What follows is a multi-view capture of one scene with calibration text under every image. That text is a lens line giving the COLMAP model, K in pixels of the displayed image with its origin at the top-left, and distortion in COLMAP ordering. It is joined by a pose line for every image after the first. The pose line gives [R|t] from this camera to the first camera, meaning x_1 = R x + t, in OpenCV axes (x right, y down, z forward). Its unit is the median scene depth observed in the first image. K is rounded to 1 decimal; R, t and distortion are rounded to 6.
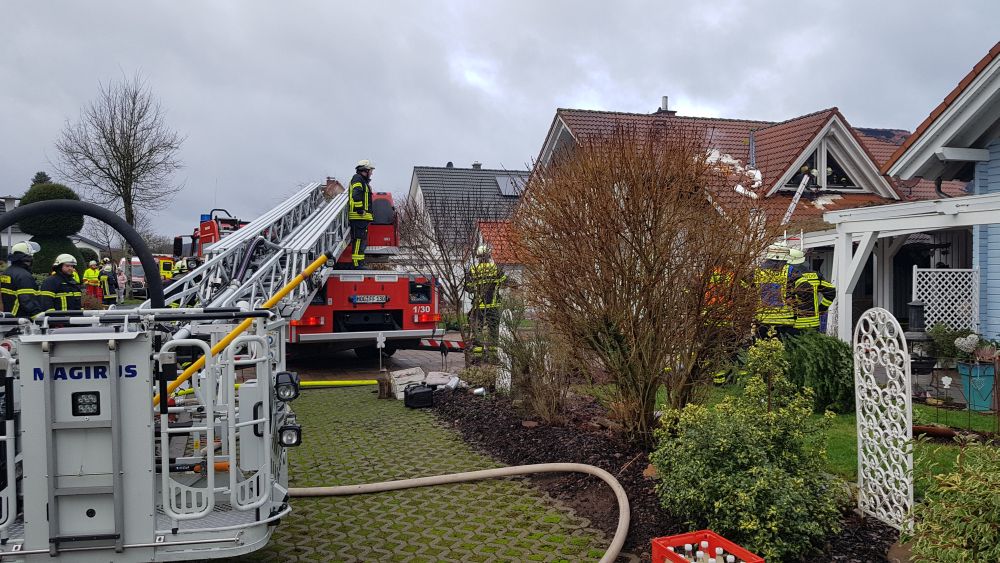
lens RADIAL K [[761.9, 0, 513.5], [0, 761.9, 287.8], [0, 0, 1]] dist [0.055203, -0.104099]
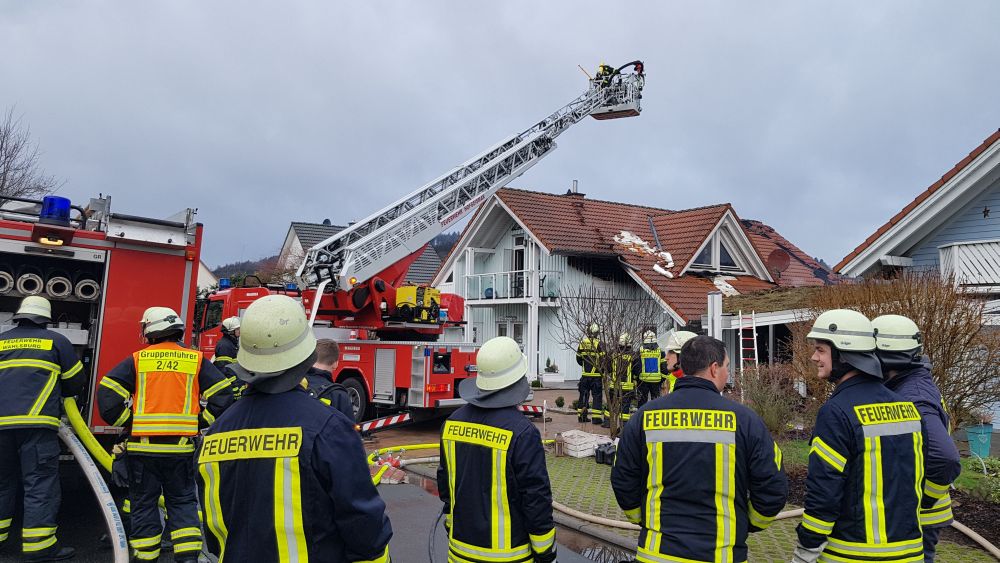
lens RADIAL K [[761.9, 0, 513.5], [0, 761.9, 287.8], [0, 0, 1]] dist [0.055203, -0.104099]
pose [[0.967430, 0.037794, 0.250301, -0.360119], [-0.019447, 0.996966, -0.075374, -0.016837], [-0.252390, 0.068051, 0.965230, -0.090864]]
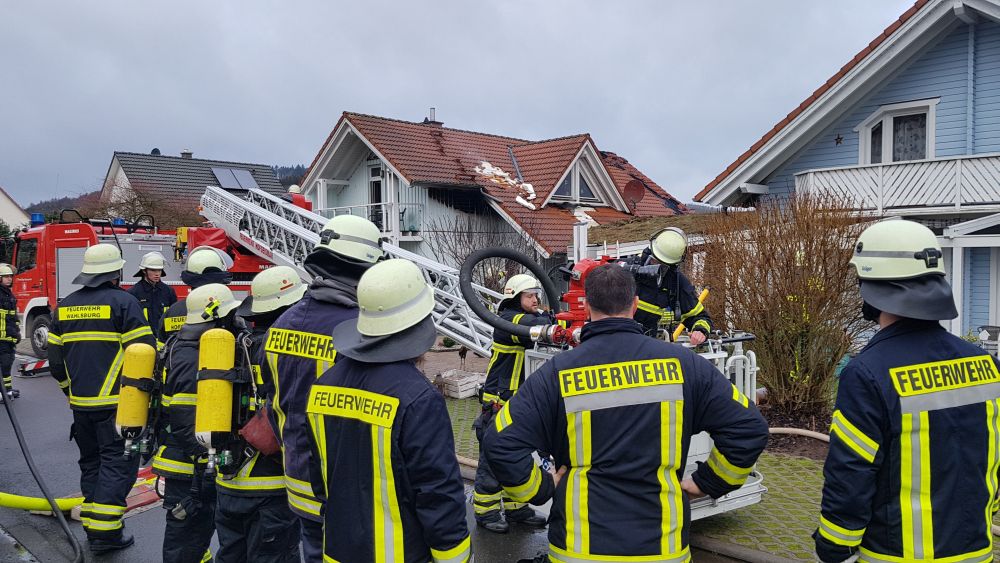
lens RADIAL K [[746.3, 0, 522.2], [0, 746.3, 303.5], [0, 0, 1]] dist [0.039997, -0.006520]
pose [[0.897789, -0.024246, 0.439758, -0.346929], [0.010822, 0.999396, 0.033008, -0.021839], [-0.440293, -0.024875, 0.897510, 0.000008]]
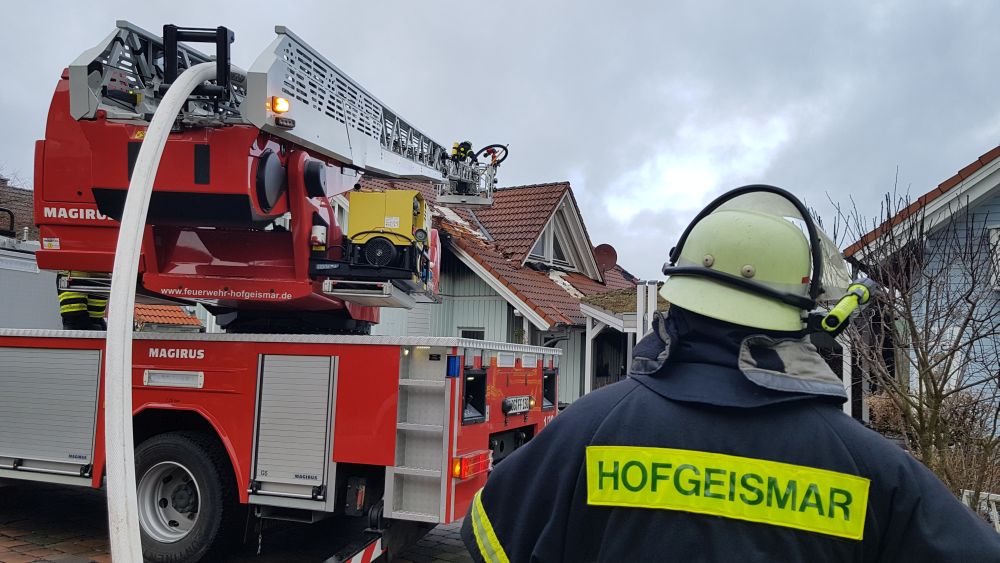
lens RADIAL K [[770.1, 0, 500.0], [0, 770.1, 281.5], [0, 0, 1]] dist [0.037079, -0.056438]
pose [[0.795433, 0.084659, 0.600100, -0.414709], [-0.026176, 0.994070, -0.105543, -0.009075], [-0.605476, 0.068244, 0.792932, 0.532878]]
